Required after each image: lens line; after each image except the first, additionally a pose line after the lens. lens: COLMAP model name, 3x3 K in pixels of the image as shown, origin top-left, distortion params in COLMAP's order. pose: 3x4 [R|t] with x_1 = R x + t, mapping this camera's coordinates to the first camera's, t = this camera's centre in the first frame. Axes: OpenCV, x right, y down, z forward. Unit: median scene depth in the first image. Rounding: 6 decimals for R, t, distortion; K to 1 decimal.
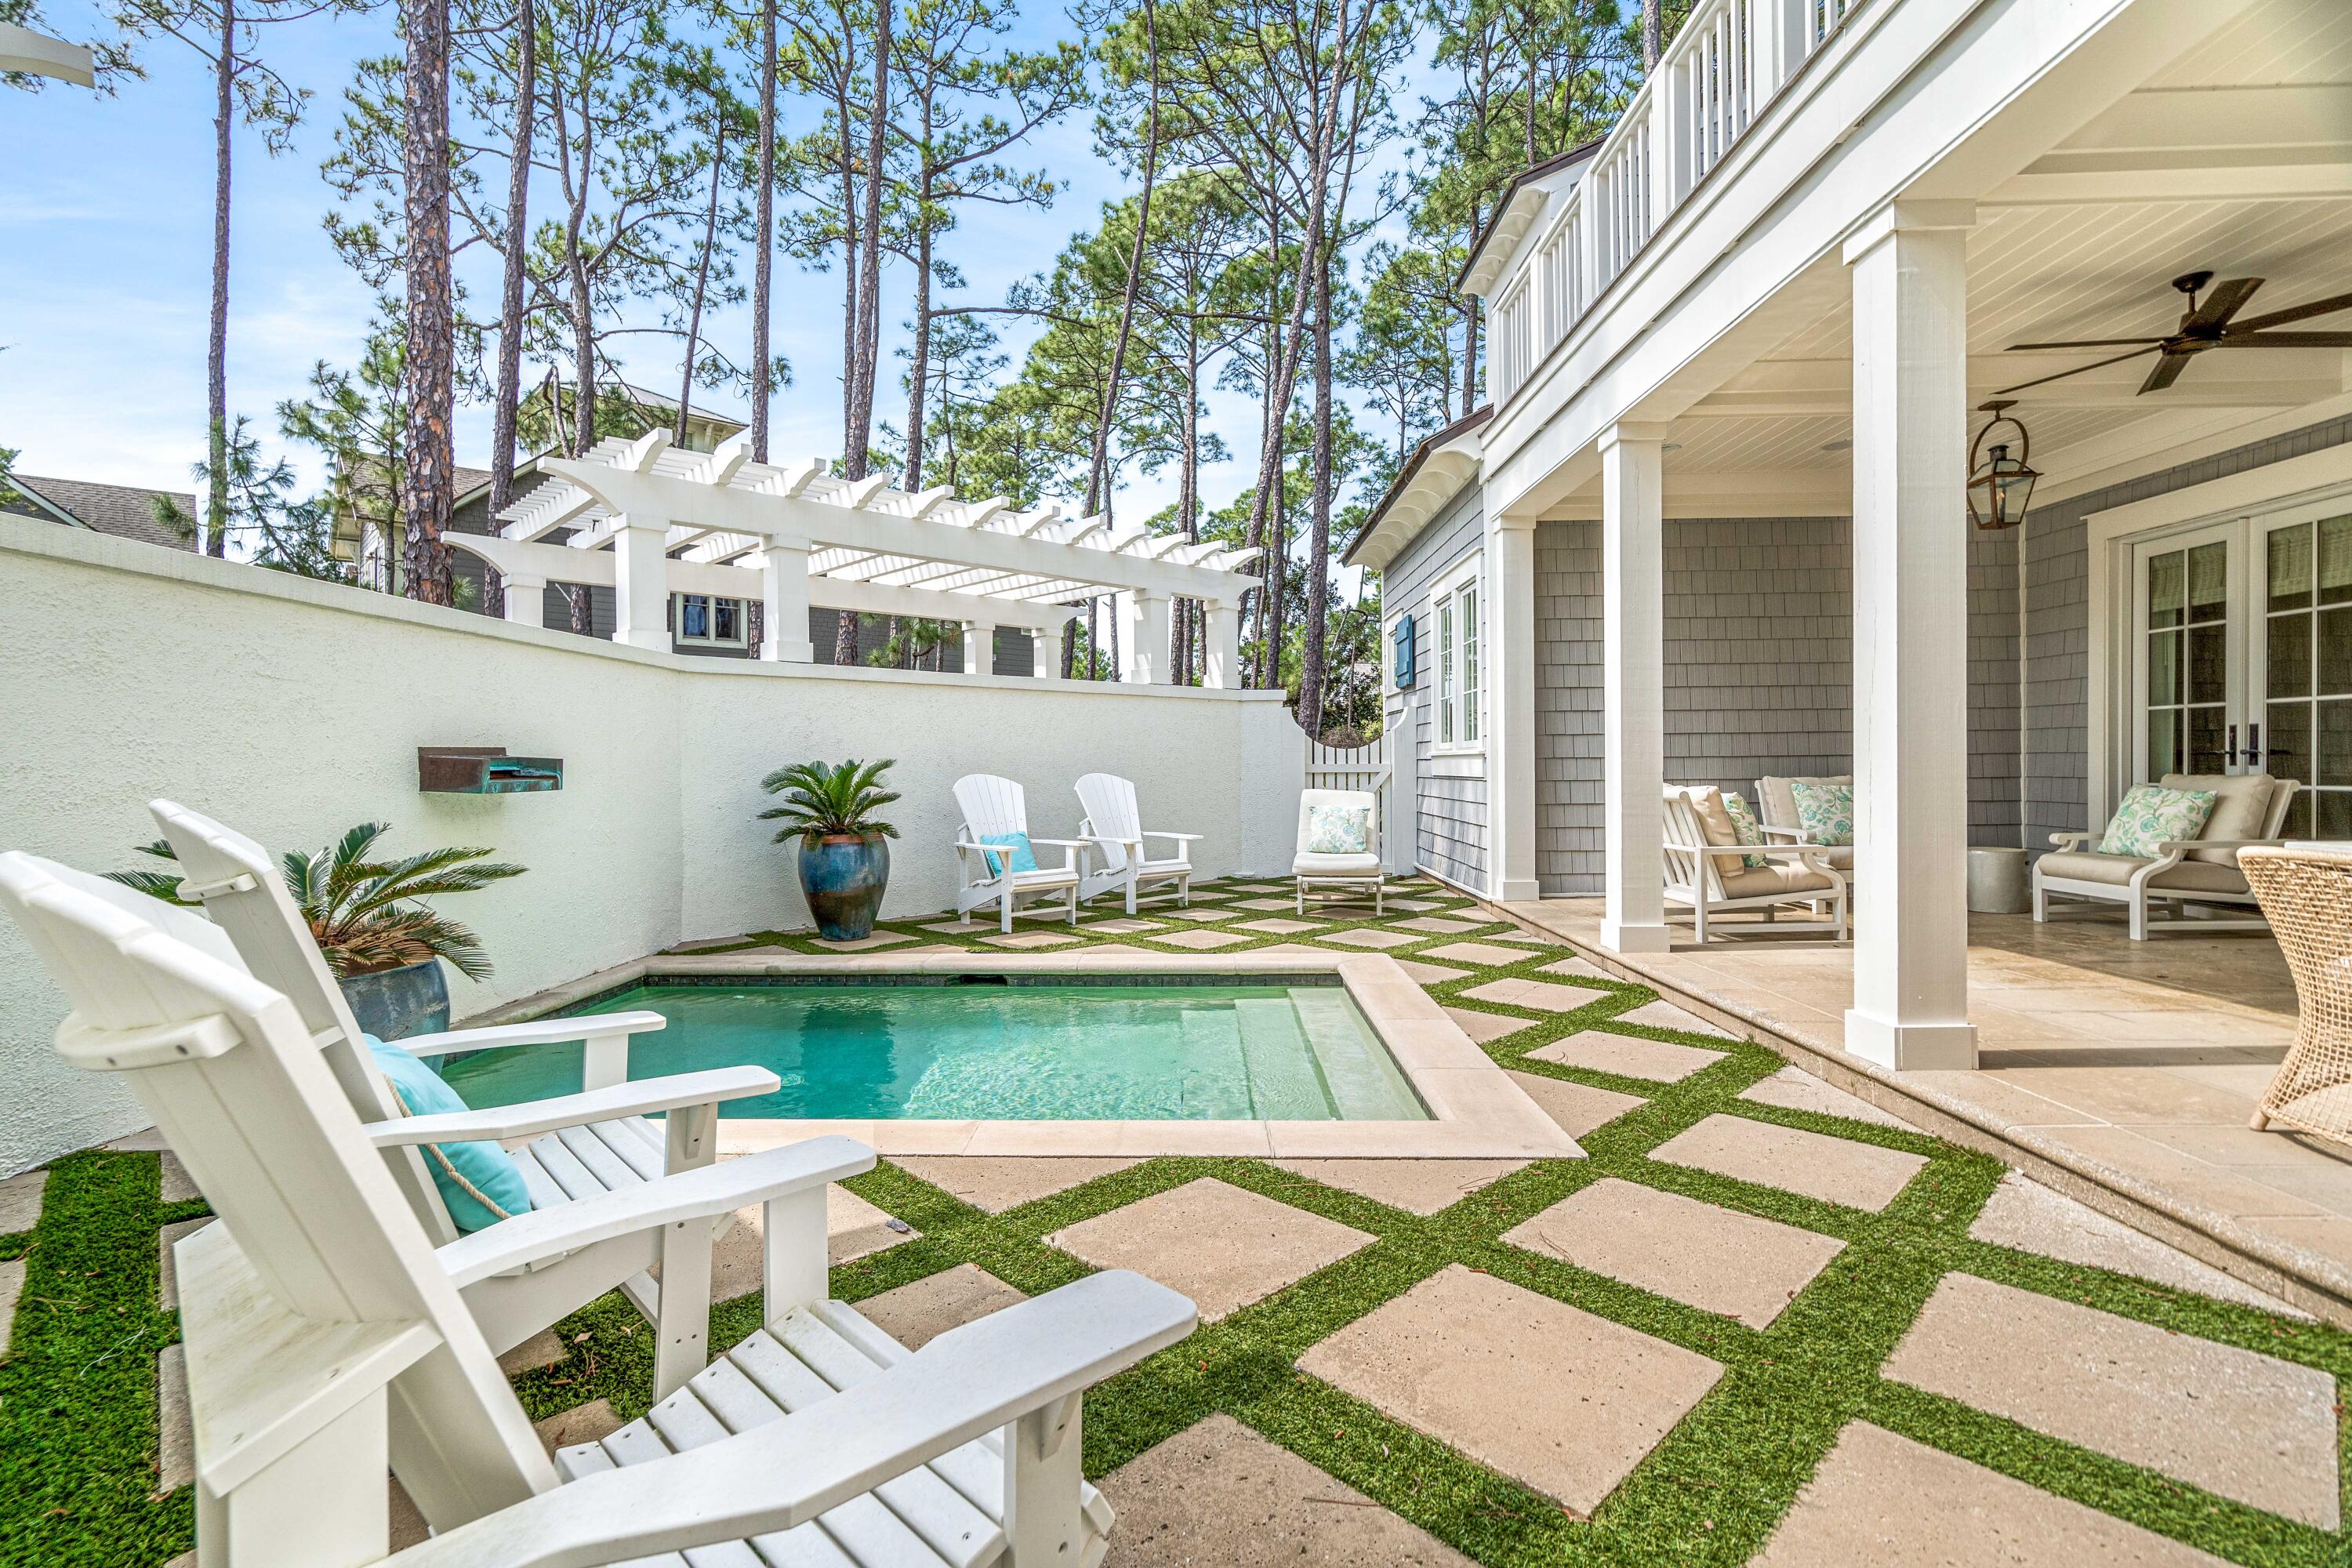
lens RADIAL K [[1080.5, 0, 1164.2], [0, 1080.5, 768.4], [0, 0, 1]] dist [-0.001708, -0.000120]
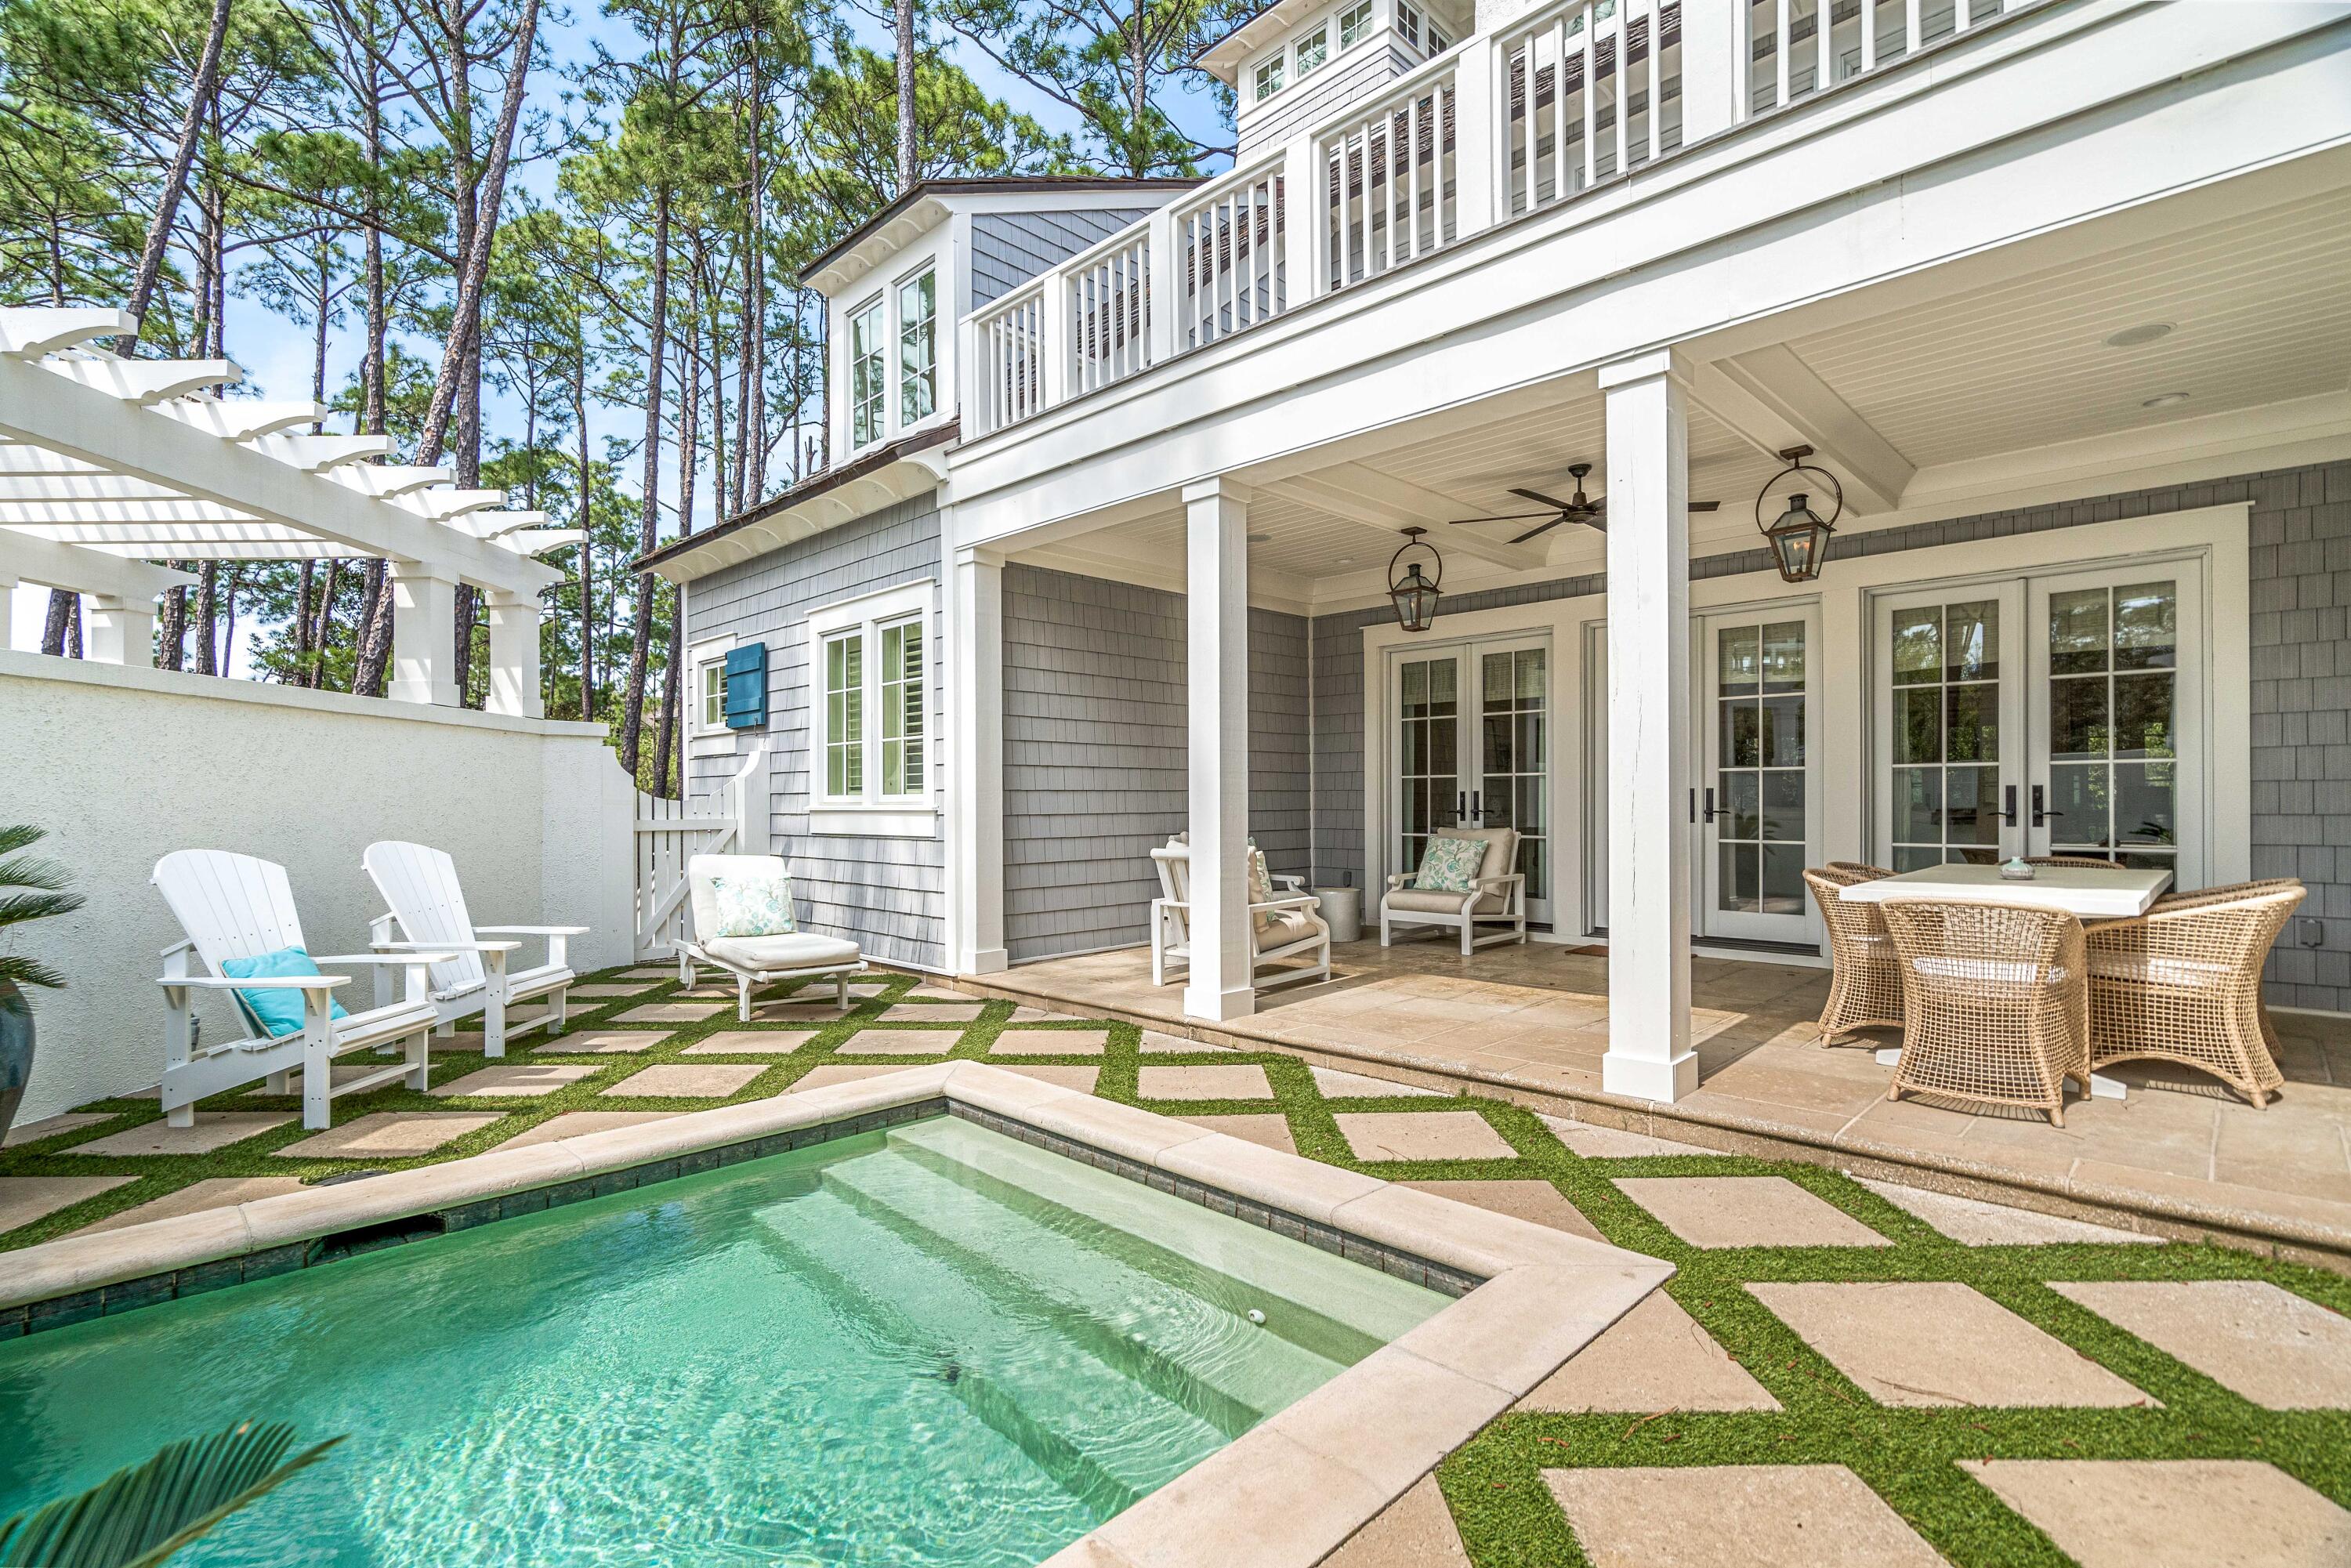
lens RADIAL K [[1080.0, 0, 1172.2], [0, 1080.0, 803.0], [0, 0, 1]] dist [-0.001708, -0.000120]
pose [[0.693237, 0.002794, 0.720704, -0.244259], [0.002715, 0.999975, -0.006488, -0.015437], [-0.720705, 0.006455, 0.693212, 0.276662]]
